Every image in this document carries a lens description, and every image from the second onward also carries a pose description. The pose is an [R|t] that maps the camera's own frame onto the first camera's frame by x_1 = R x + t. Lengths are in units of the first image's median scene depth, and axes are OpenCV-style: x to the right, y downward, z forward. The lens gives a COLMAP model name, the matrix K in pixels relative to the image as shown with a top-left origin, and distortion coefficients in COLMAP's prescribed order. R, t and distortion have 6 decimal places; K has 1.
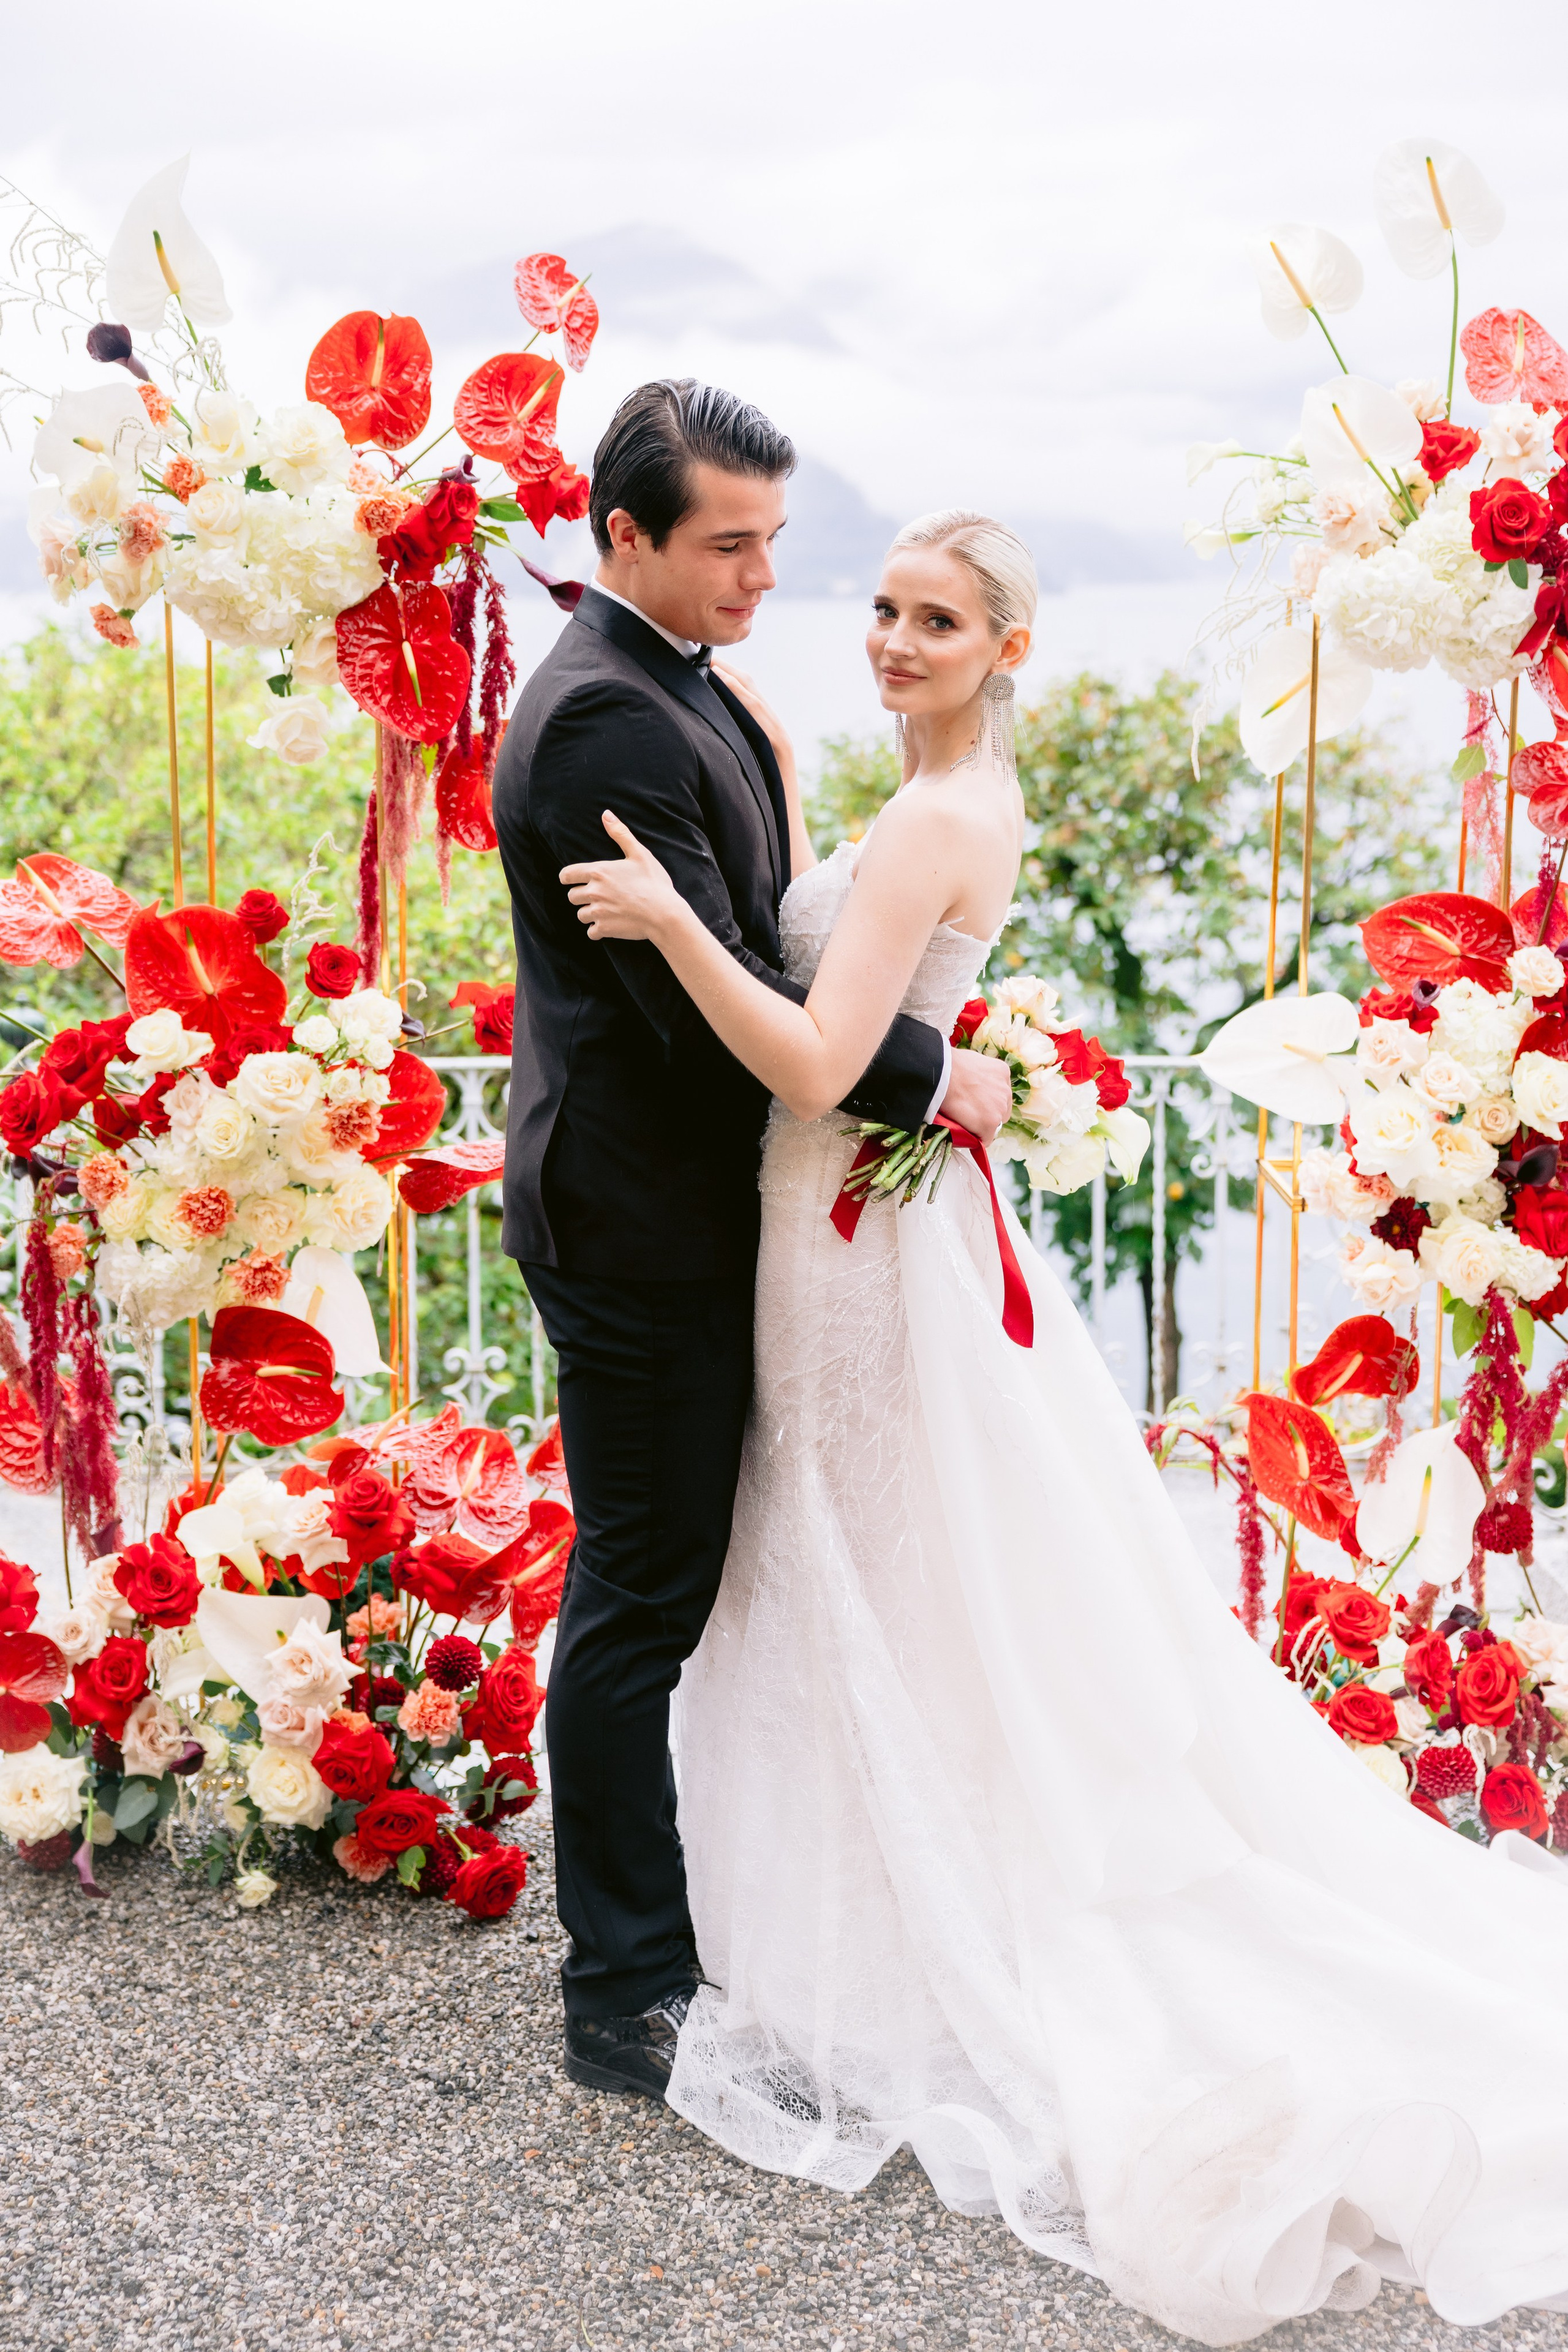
lens RADIAL K [[3059.5, 0, 831.9], [0, 3059.5, 917.6], [0, 0, 1]] dist [0.048164, 0.012061]
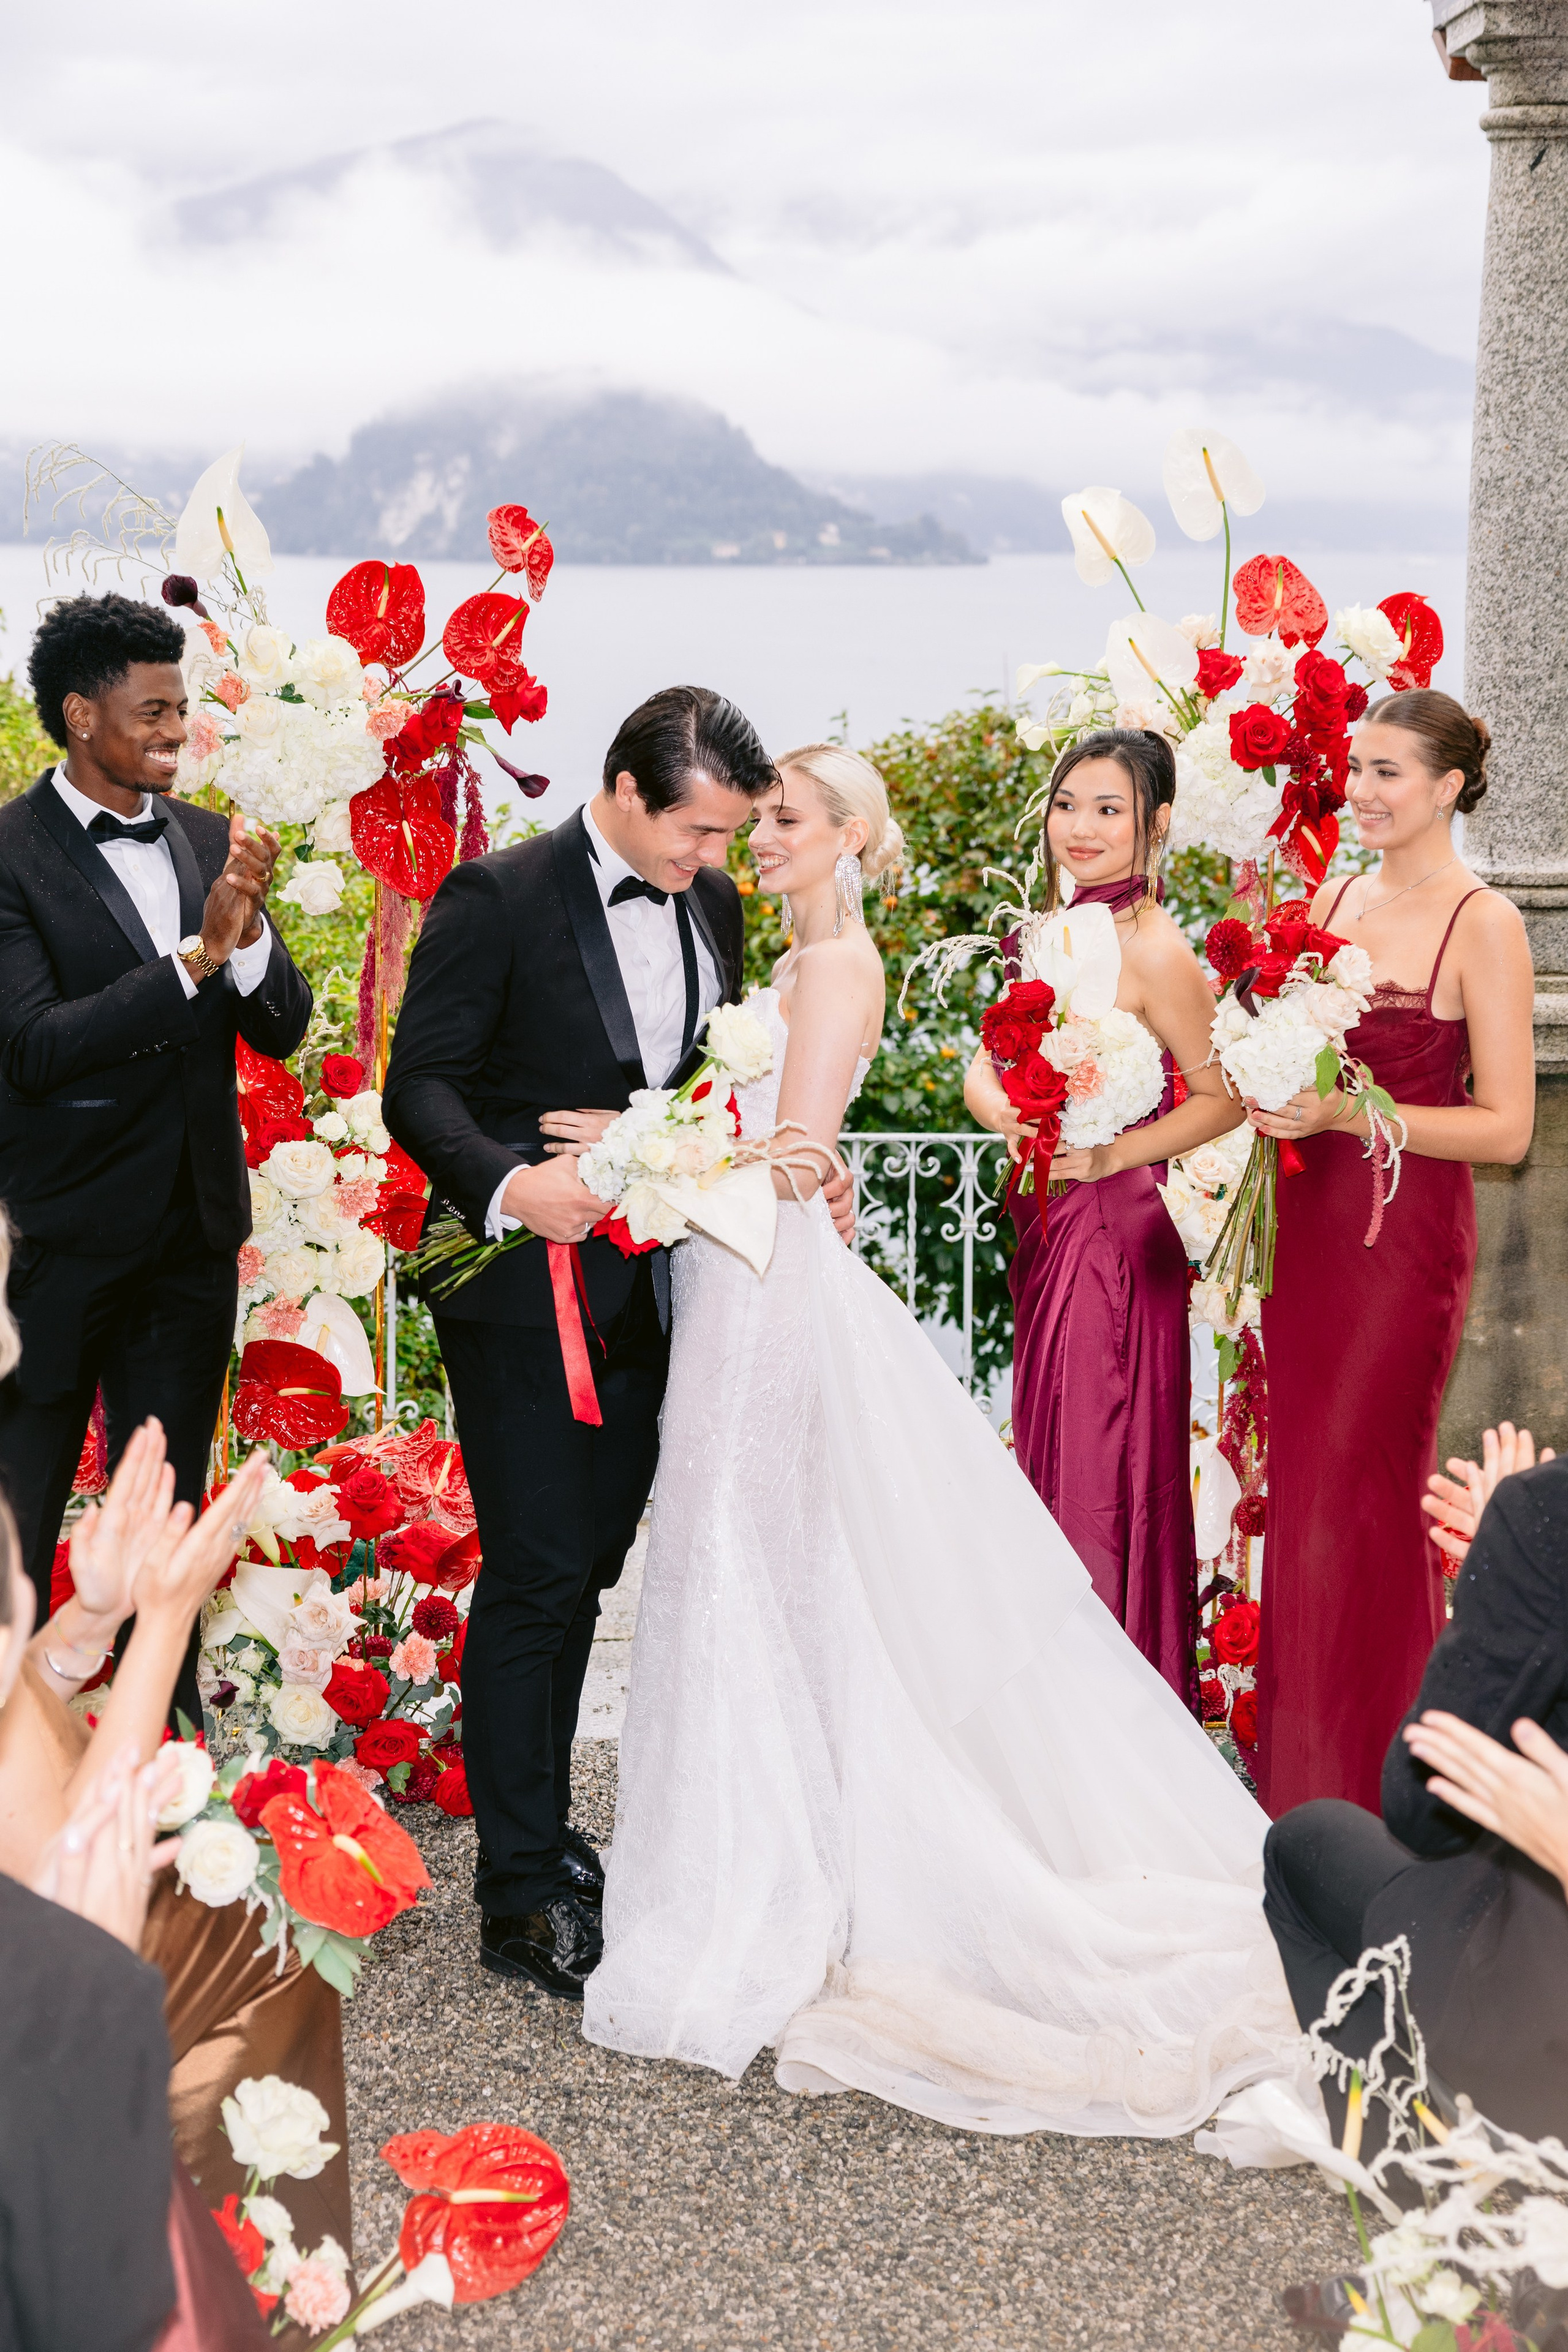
lens RADIAL K [[3267.4, 0, 908.8], [0, 3267.4, 917.6], [0, 0, 1]] dist [0.096212, 0.018363]
pose [[0.998197, 0.009771, 0.059220, -0.009142], [-0.008827, 0.999830, -0.016173, -0.028440], [-0.059367, 0.015621, 0.998114, -0.371071]]
